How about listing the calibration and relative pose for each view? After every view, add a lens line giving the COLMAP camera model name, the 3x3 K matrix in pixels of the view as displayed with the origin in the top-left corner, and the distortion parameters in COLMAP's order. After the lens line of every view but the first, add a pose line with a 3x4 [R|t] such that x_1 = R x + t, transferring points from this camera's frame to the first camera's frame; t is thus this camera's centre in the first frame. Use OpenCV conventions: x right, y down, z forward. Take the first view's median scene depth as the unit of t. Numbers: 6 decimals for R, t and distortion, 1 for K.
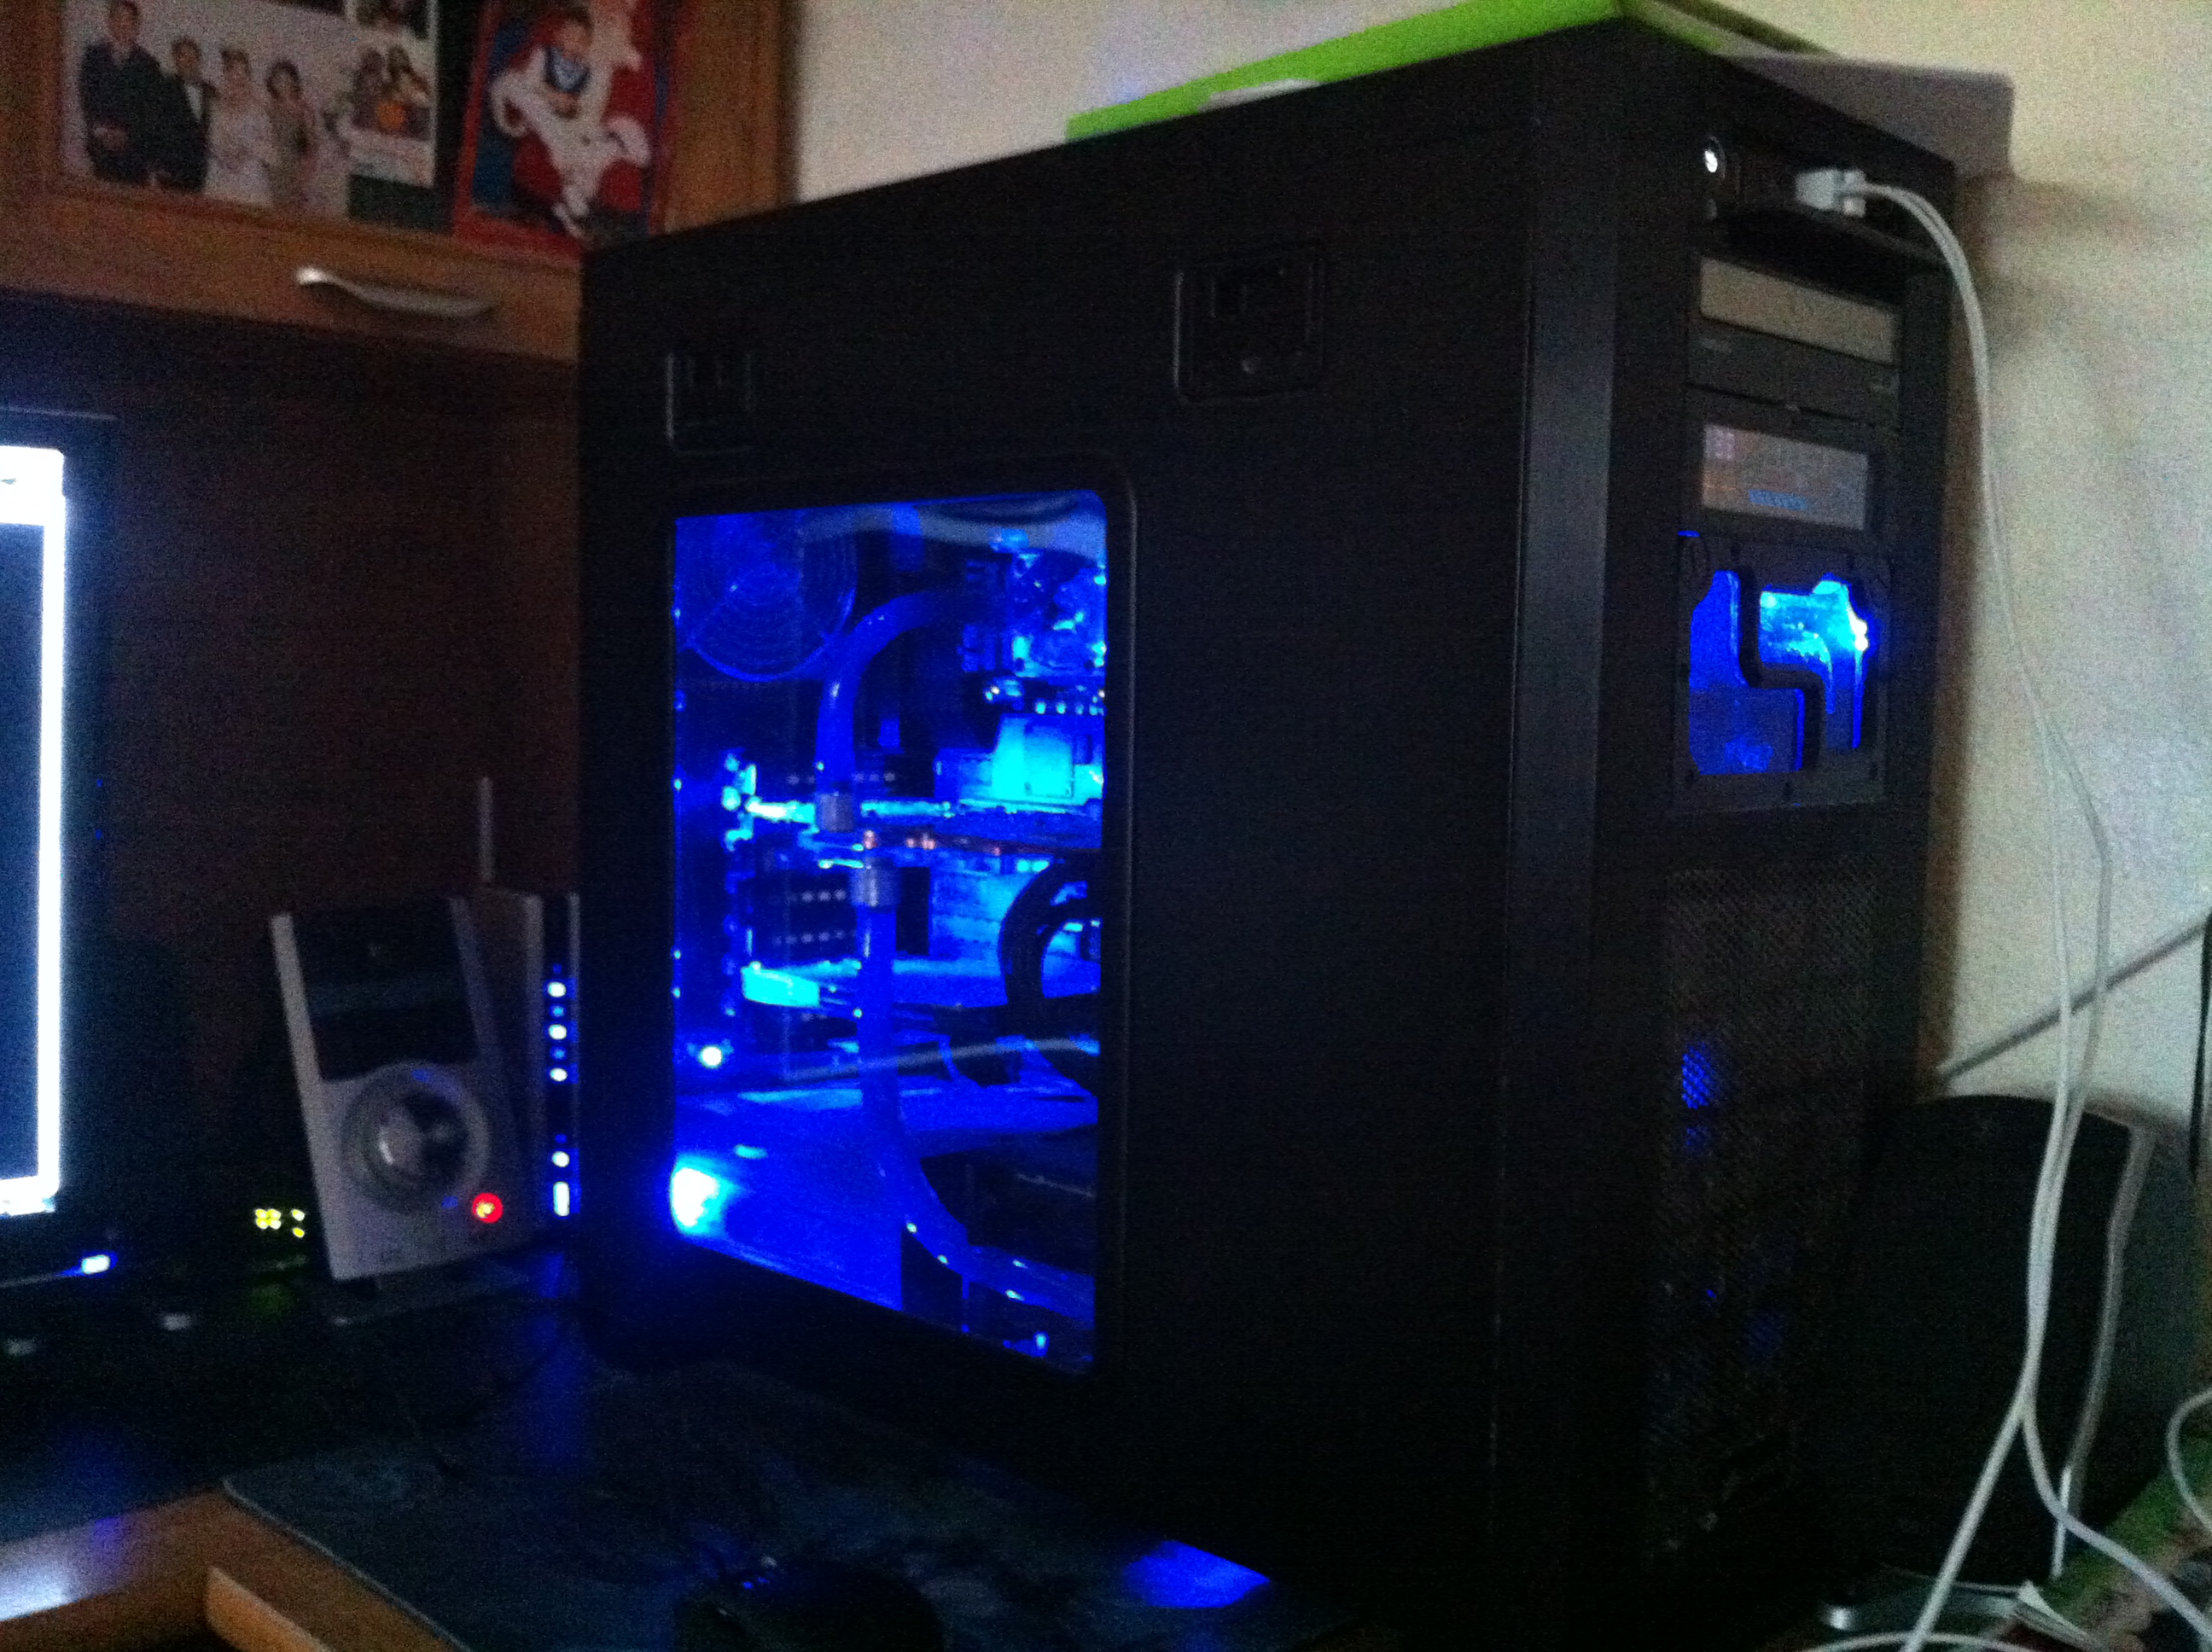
lens RADIAL K [[2258.5, 0, 1100.6], [0, 2258.5, 820.6], [0, 0, 1]] dist [0.033562, 0.000000]
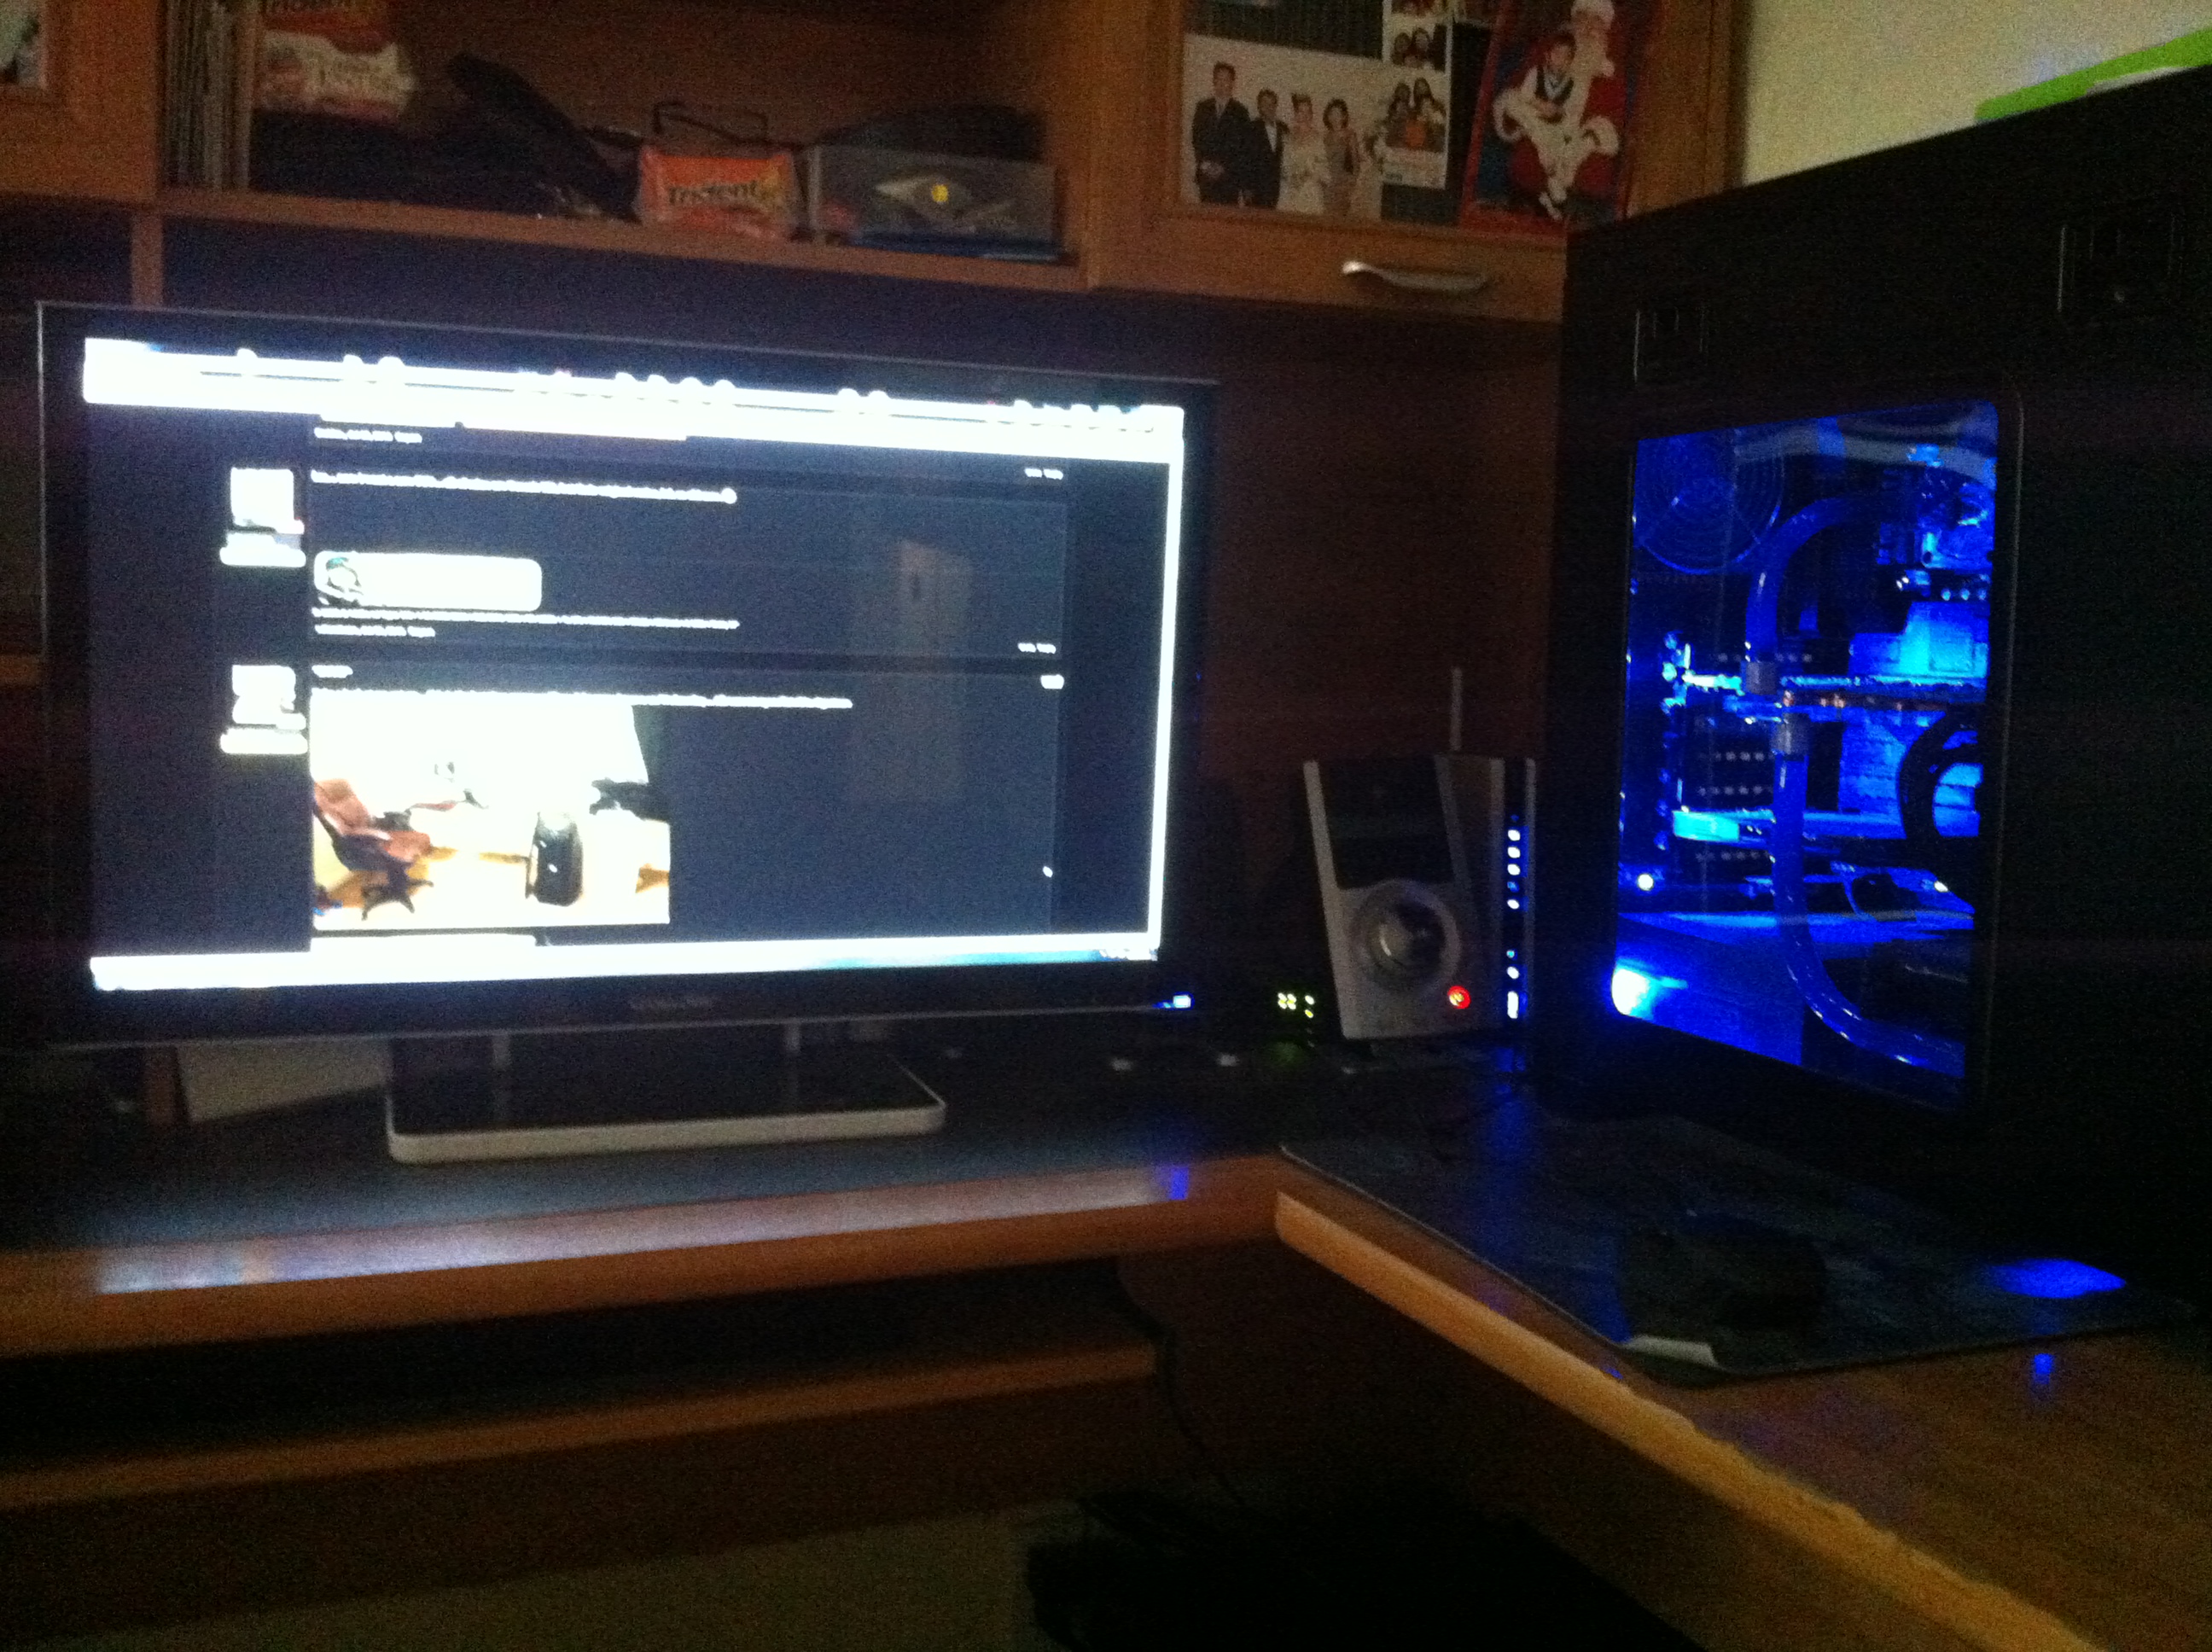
lens RADIAL K [[2258.5, 0, 1057.0], [0, 2258.5, 796.7], [0, 0, 1]] dist [0.033562, 0.000000]
pose [[0.916440, 0.034601, -0.398674, 0.022914], [-0.032272, 0.999400, 0.012552, 0.051683], [0.398869, 0.001363, 0.917007, -0.247843]]
